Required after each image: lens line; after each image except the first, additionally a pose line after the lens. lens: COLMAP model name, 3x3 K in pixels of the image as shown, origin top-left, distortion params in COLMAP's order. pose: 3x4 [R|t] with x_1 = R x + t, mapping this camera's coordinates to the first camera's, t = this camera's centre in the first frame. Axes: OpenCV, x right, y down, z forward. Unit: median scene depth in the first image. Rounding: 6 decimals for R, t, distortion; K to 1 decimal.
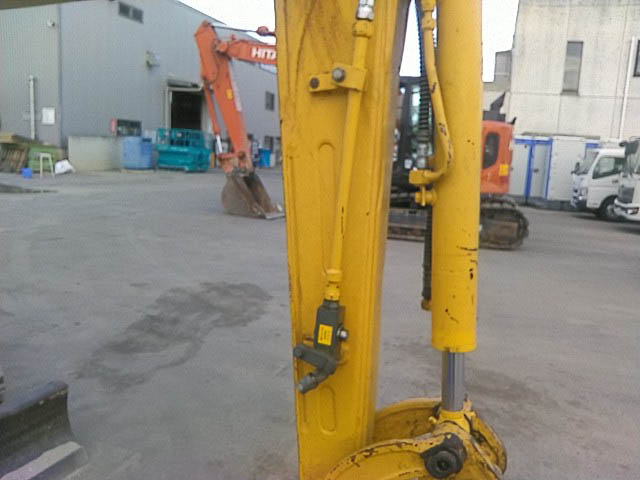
lens RADIAL K [[481.0, 0, 320.0], [0, 481.0, 240.0], [0, 0, 1]] dist [0.057568, -0.282446]
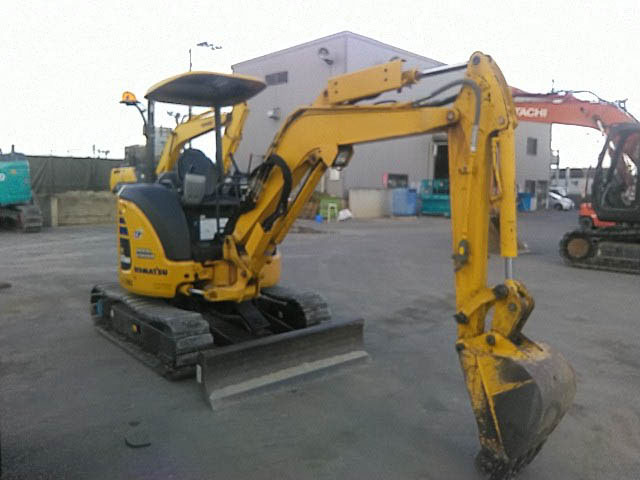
lens RADIAL K [[481.0, 0, 320.0], [0, 481.0, 240.0], [0, 0, 1]] dist [0.057568, -0.282446]
pose [[0.862367, 0.002388, -0.506279, 0.040270], [-0.051876, 0.995142, -0.083670, 0.022283], [0.503620, 0.098418, 0.858301, -0.107084]]
